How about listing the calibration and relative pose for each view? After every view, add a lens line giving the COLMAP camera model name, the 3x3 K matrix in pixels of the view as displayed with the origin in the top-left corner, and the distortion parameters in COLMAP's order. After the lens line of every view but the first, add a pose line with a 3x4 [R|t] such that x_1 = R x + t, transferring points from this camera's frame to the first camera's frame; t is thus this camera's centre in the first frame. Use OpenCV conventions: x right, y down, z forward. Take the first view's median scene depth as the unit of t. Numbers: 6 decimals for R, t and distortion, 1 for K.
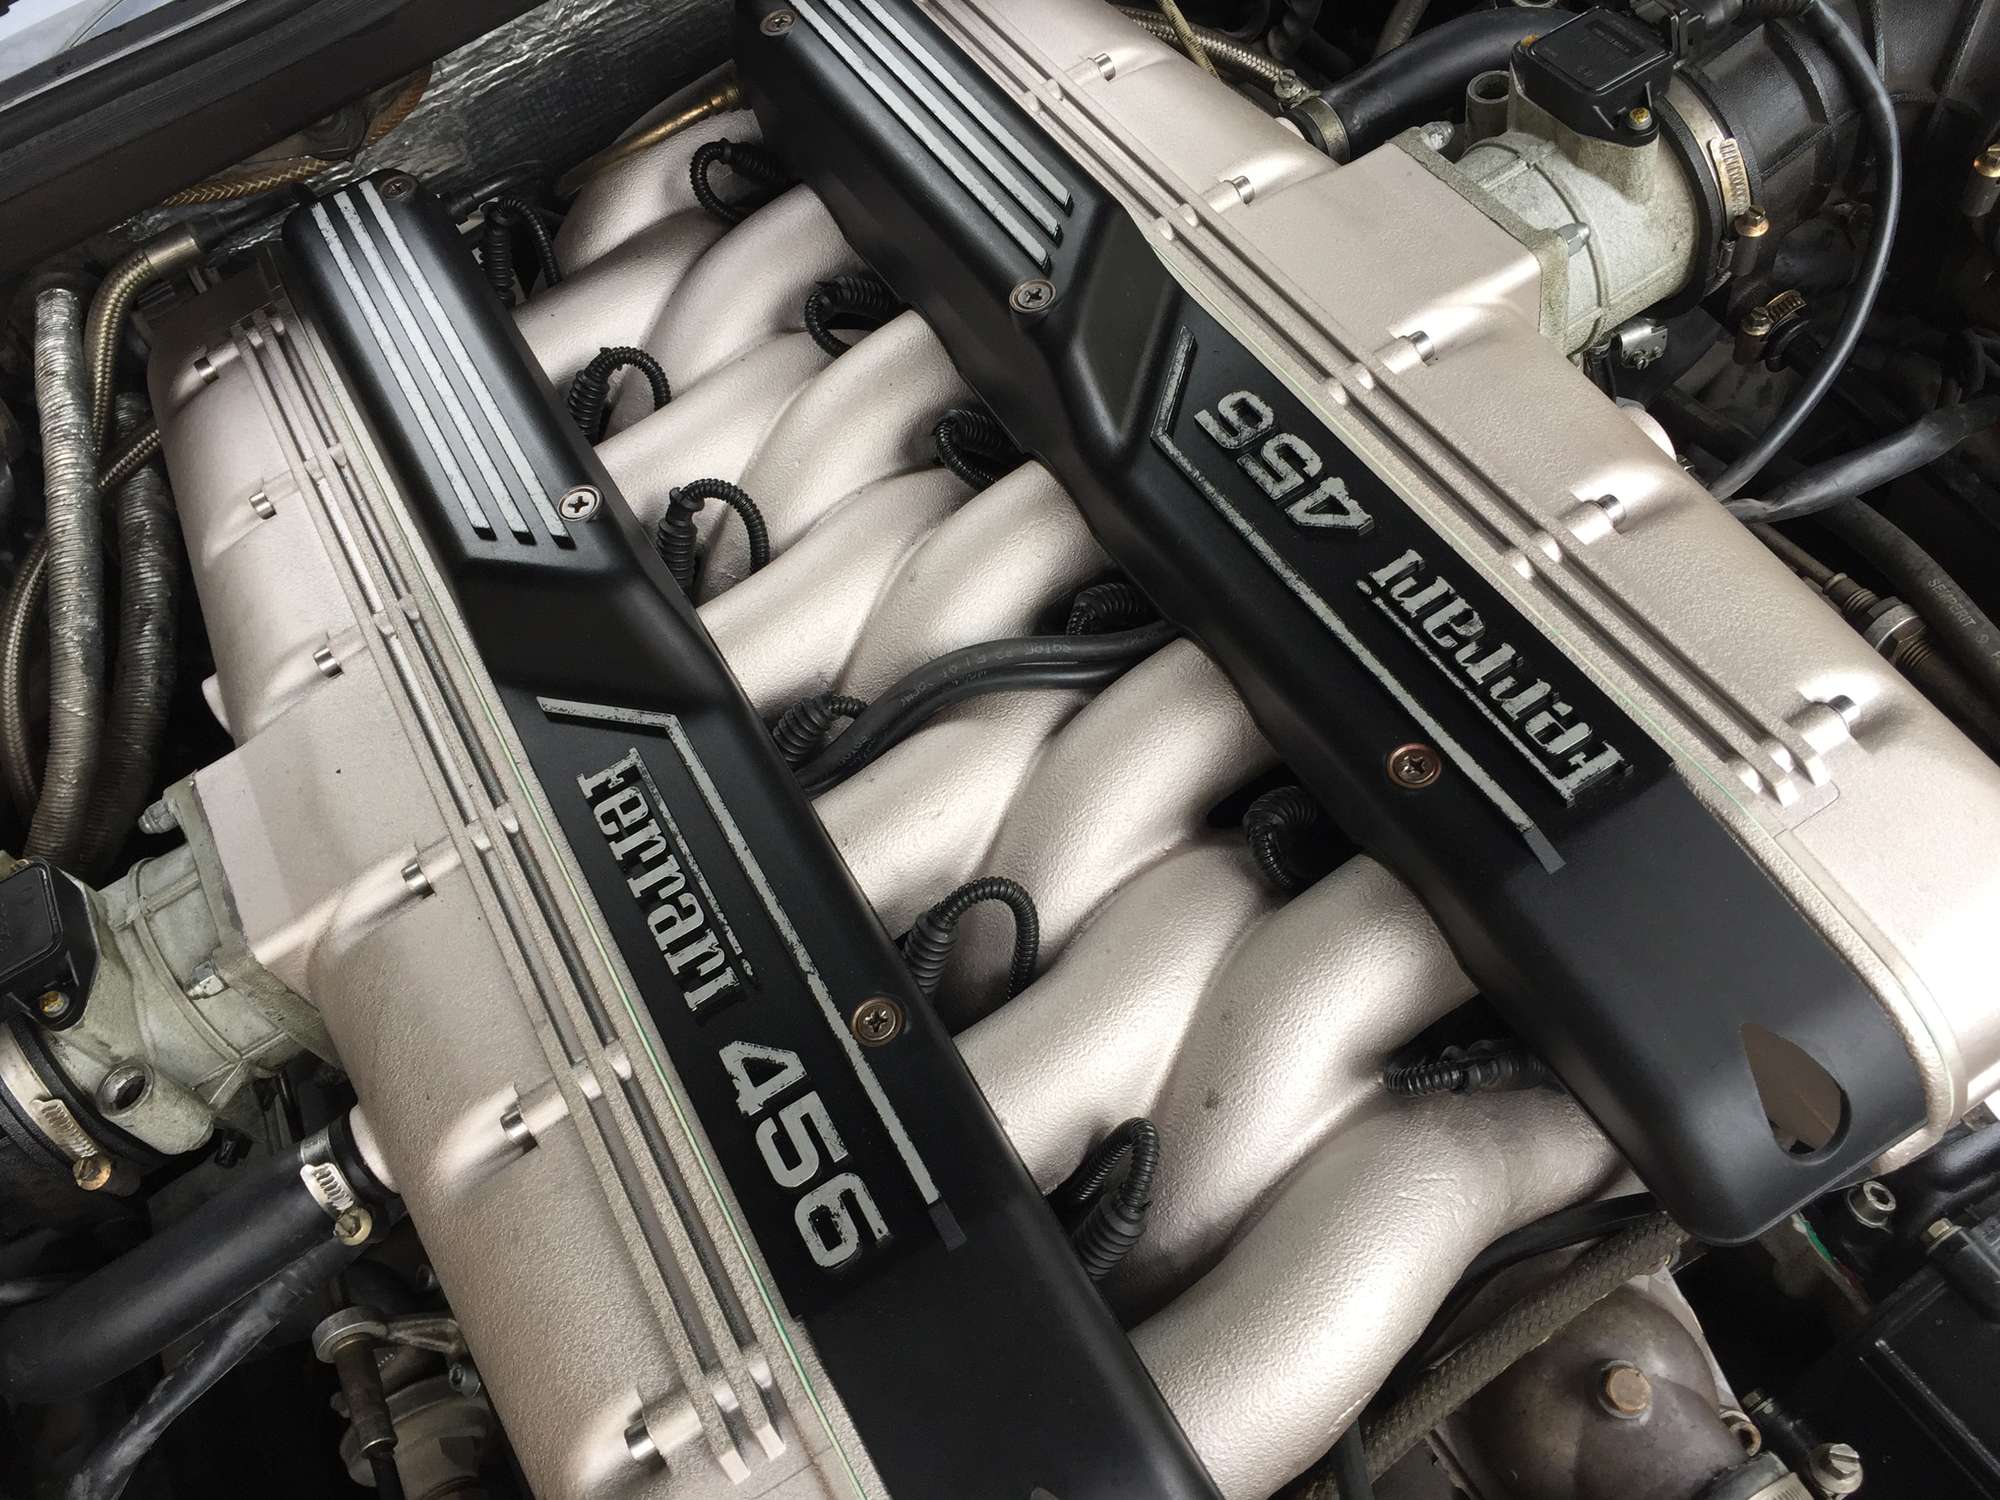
lens RADIAL K [[1687.7, 0, 1000.0], [0, 1687.7, 750.0], [0, 0, 1]] dist [0.089265, -0.124701]
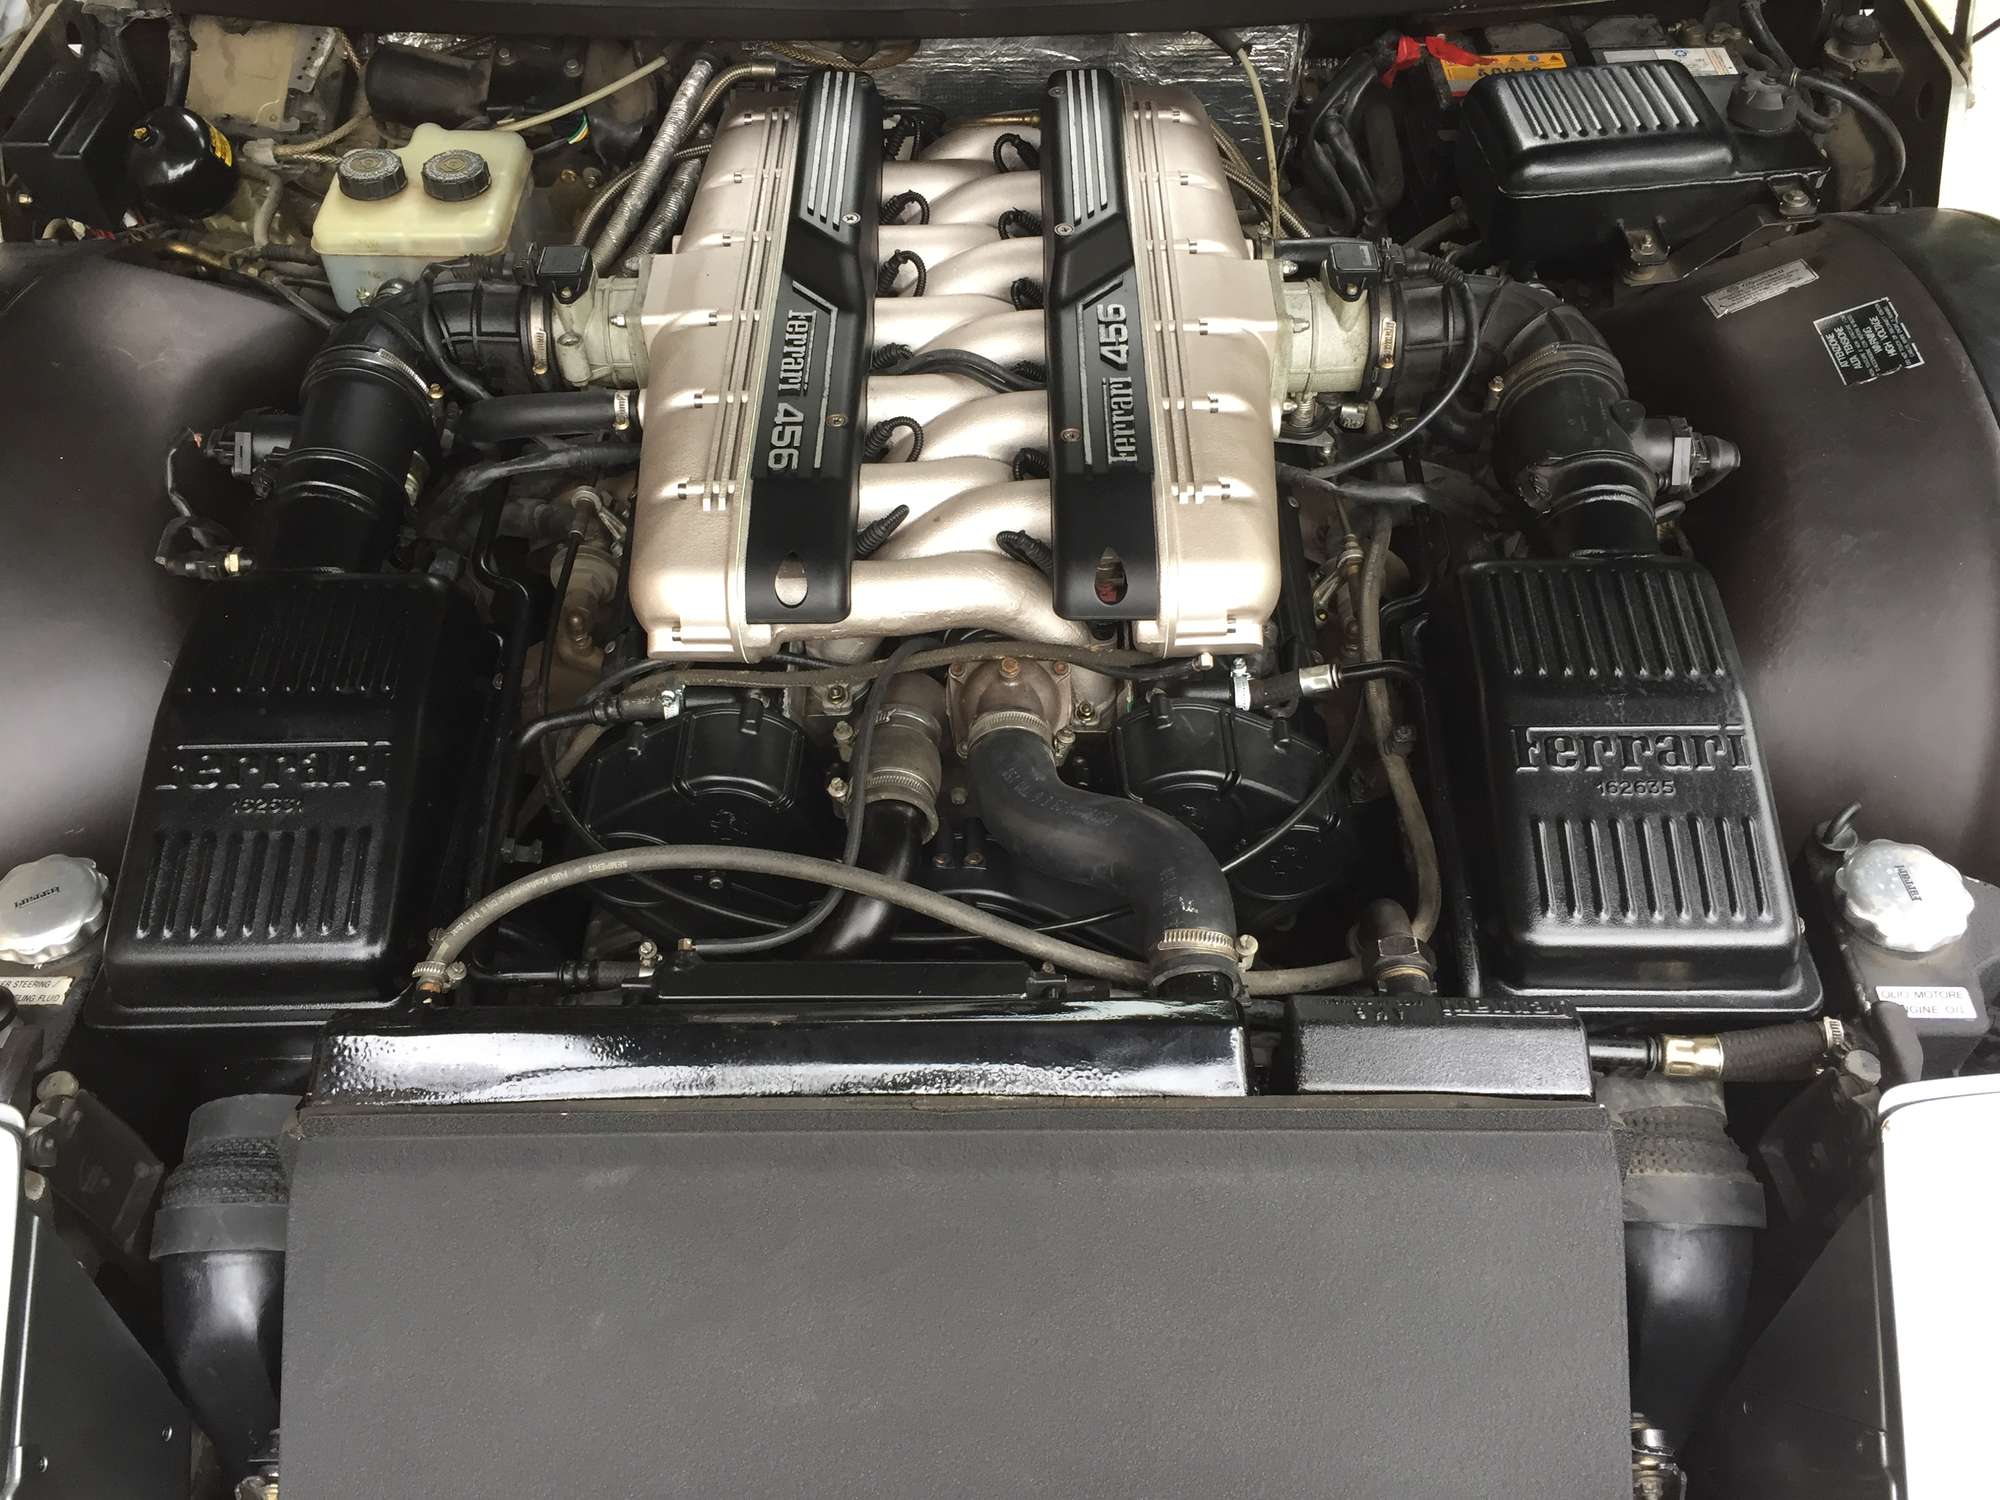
lens RADIAL K [[1641.0, 0, 1000.0], [0, 1641.0, 750.0], [0, 0, 1]] dist [0.036221, 0.100911]
pose [[0.856566, 0.489948, -0.162007, 0.653781], [-0.500486, 0.865243, -0.029473, 0.451064], [0.125735, 0.106328, 0.986349, -1.133931]]
